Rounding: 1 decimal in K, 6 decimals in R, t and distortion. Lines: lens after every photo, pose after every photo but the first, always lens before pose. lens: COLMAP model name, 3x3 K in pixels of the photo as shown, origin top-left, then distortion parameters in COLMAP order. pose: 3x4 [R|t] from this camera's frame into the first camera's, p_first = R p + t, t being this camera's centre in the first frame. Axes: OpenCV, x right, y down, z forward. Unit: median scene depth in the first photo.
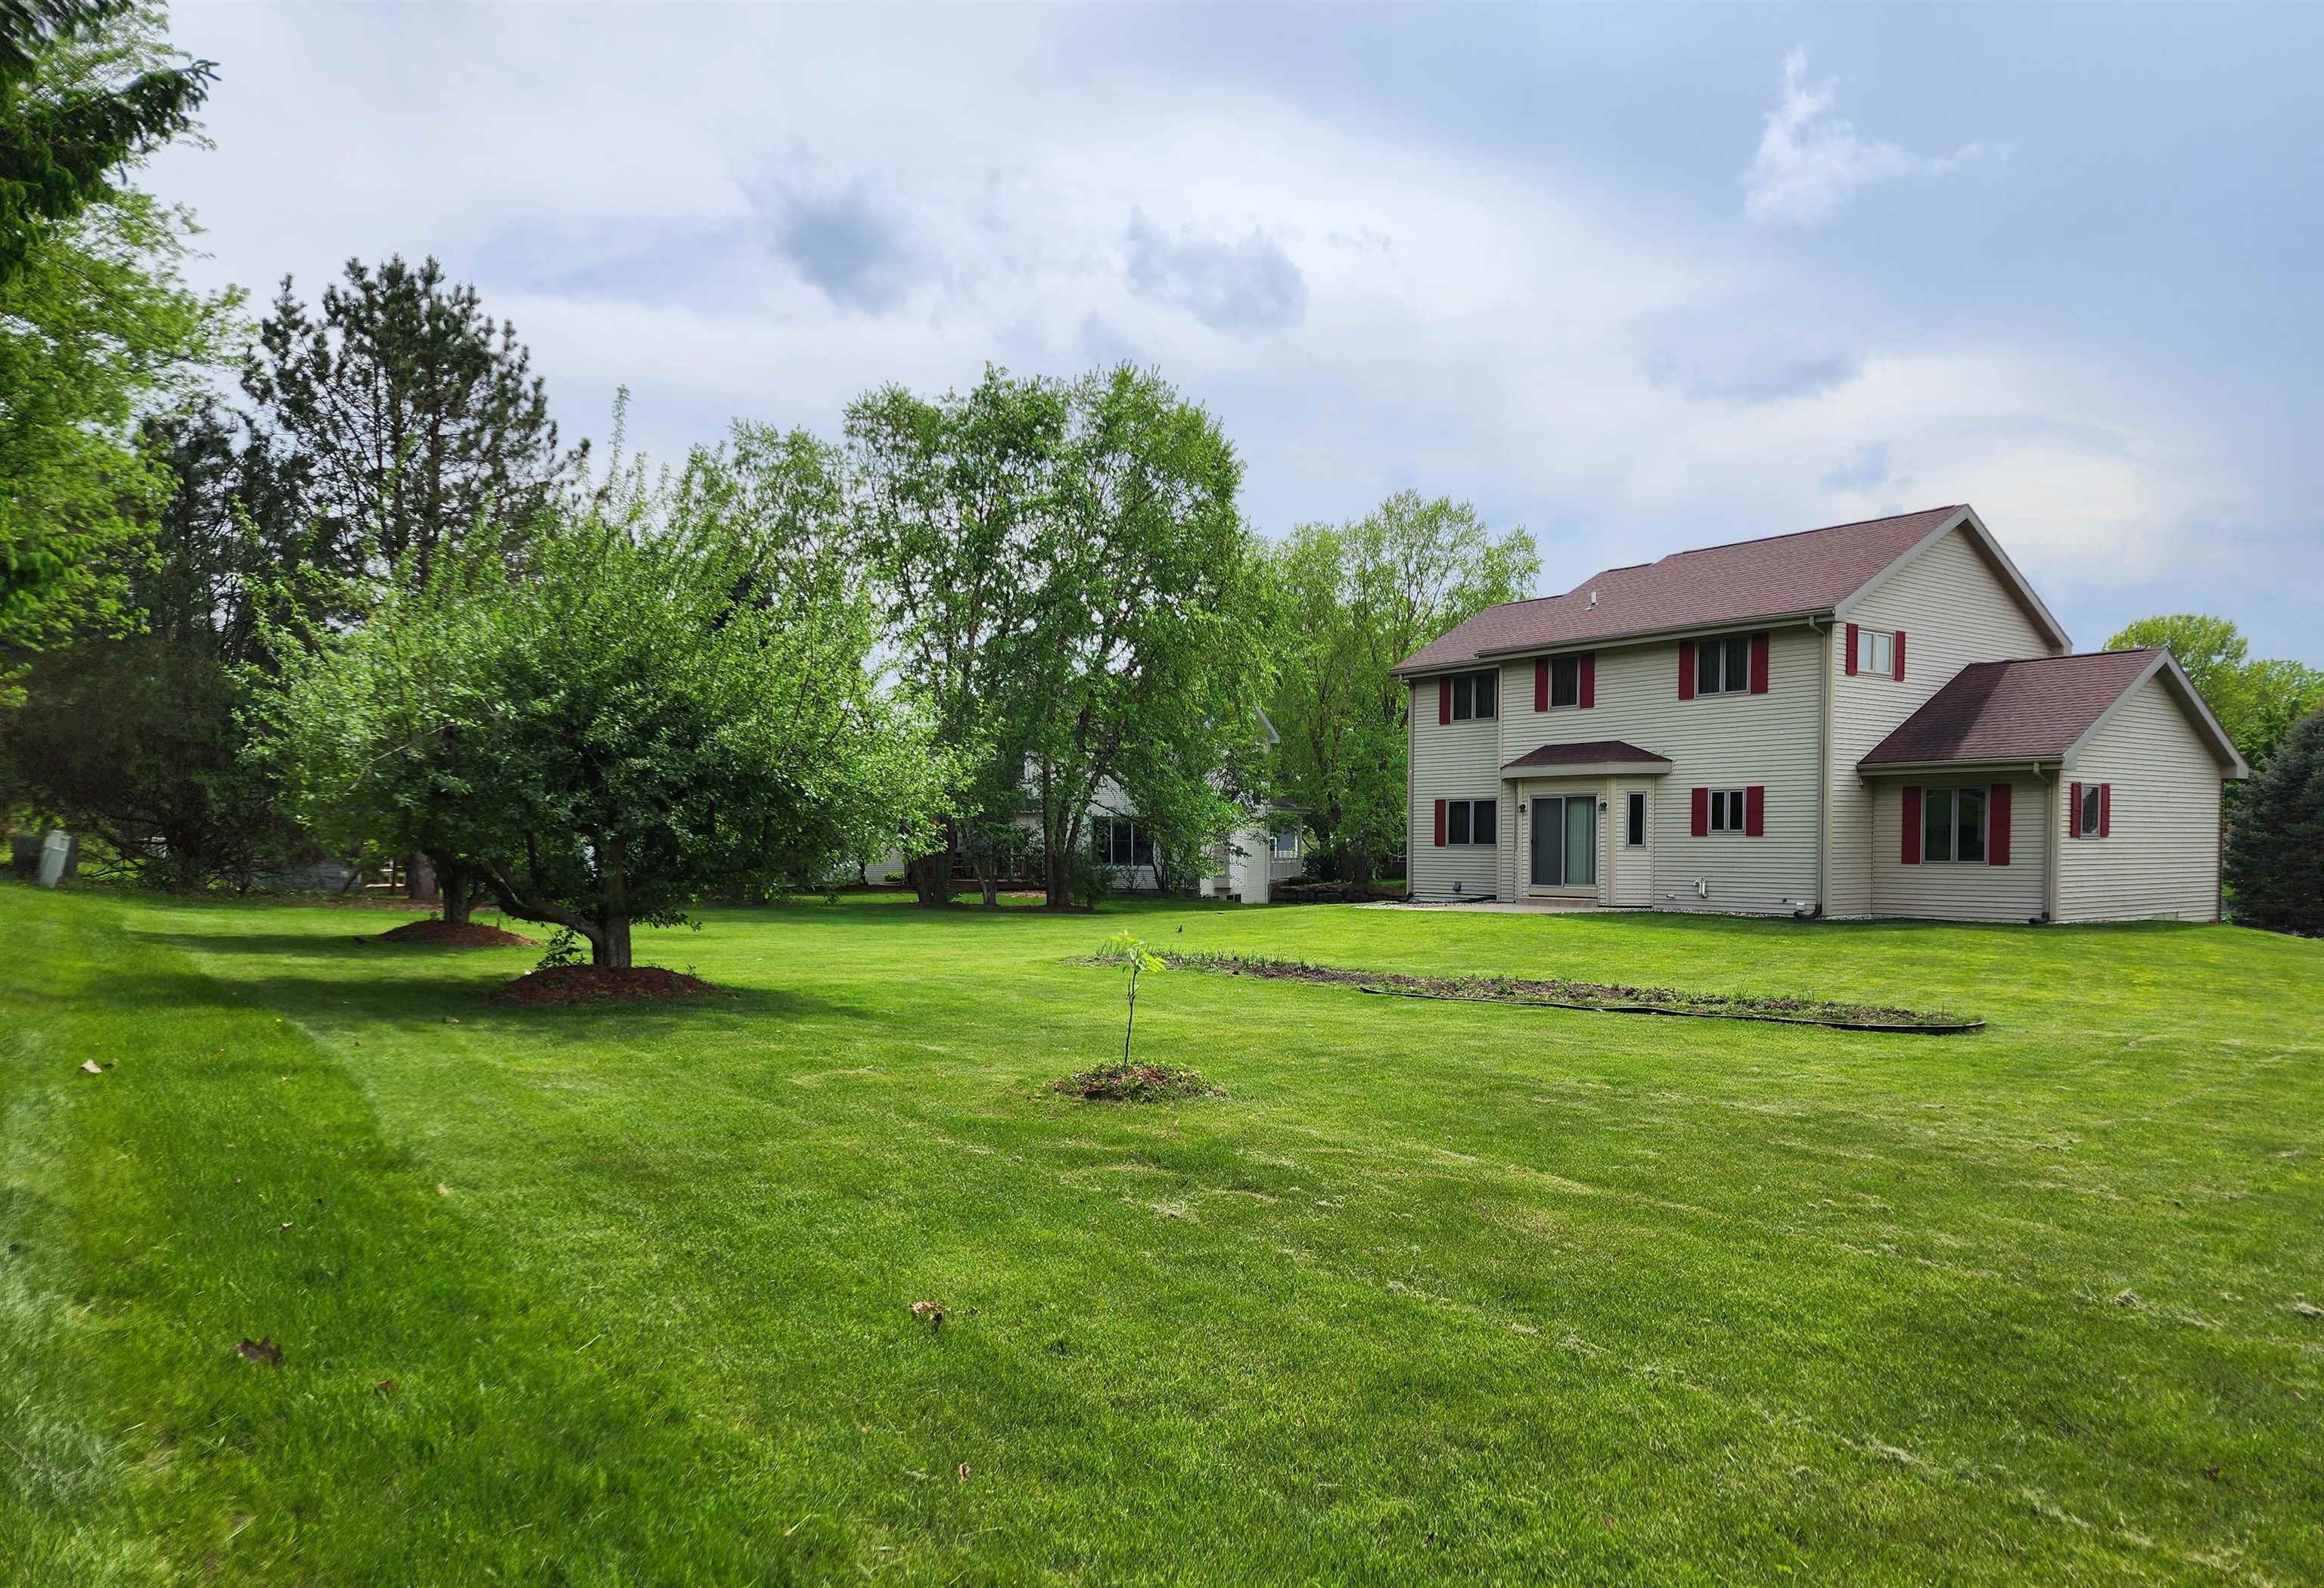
lens RADIAL K [[1607.5, 0, 1158.6], [0, 1607.5, 868.5], [0, 0, 1]] dist [0.022447, -0.007690]
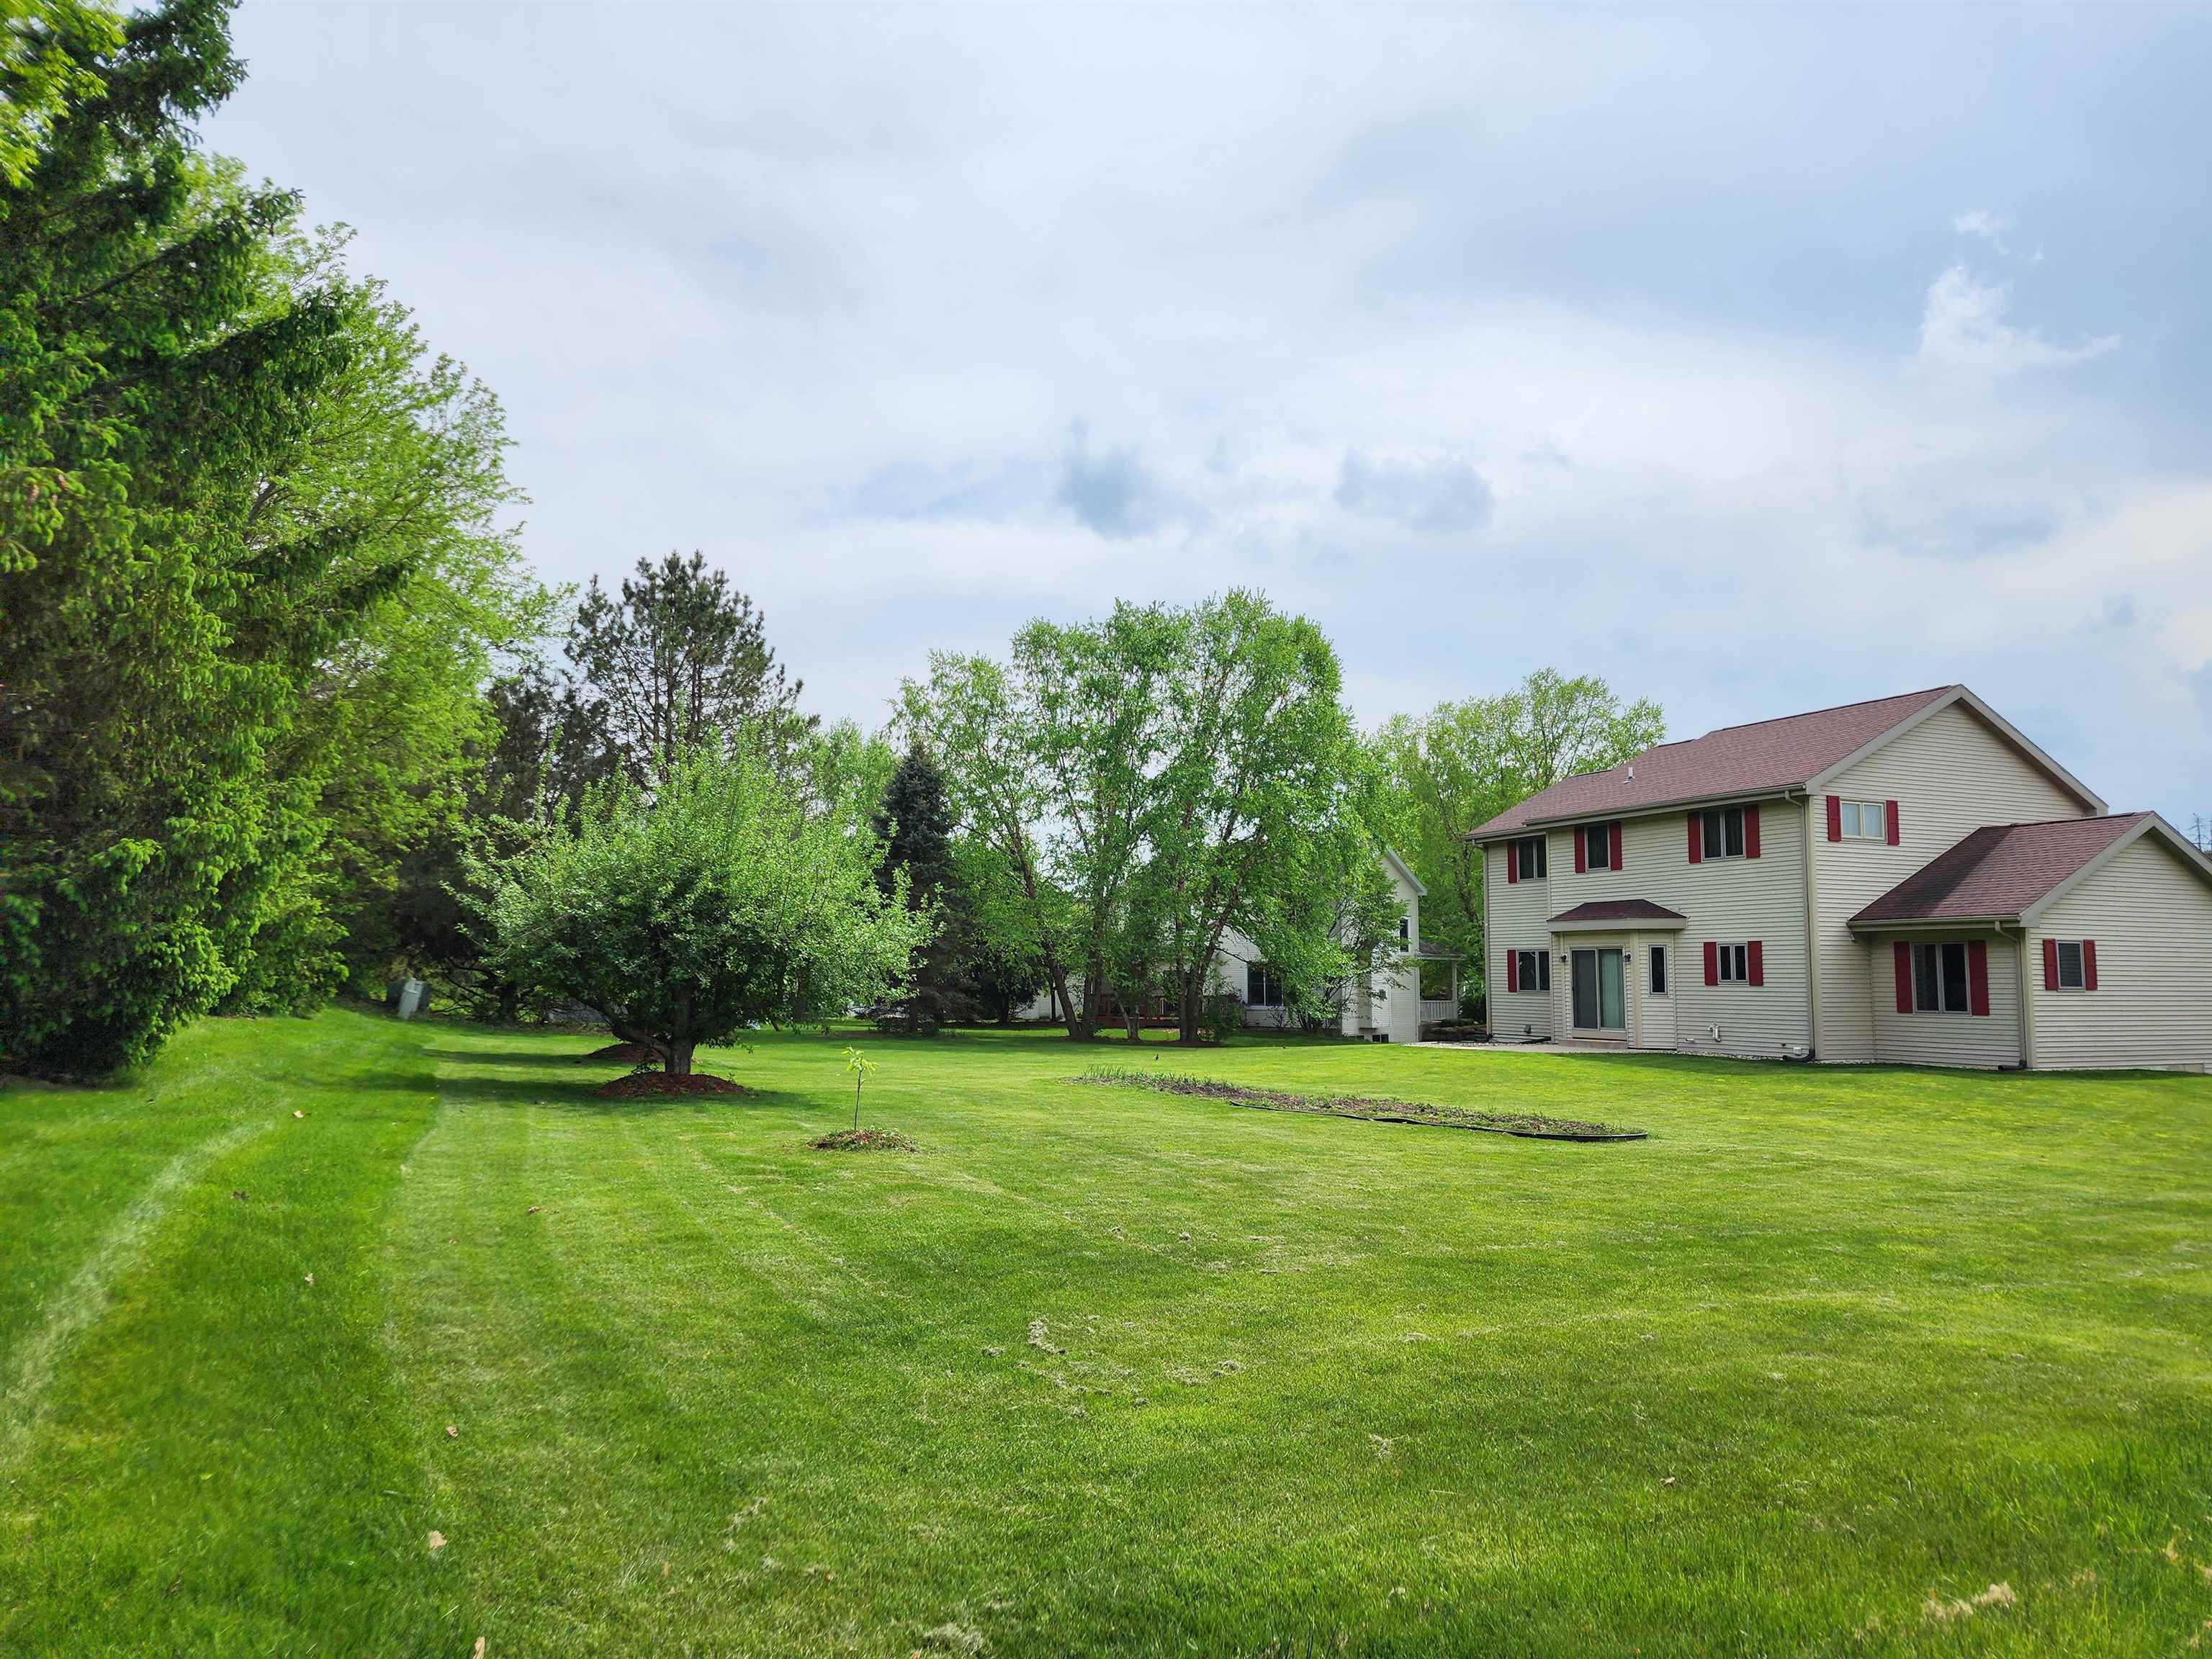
lens RADIAL K [[1494.7, 0, 1101.8], [0, 1494.7, 823.3], [0, 0, 1]] dist [0.045120, -0.000145]
pose [[0.974444, -0.020017, -0.223736, 0.155844], [-0.007291, 0.992678, -0.120567, -0.002622], [0.224512, 0.119117, 0.967164, -0.112383]]
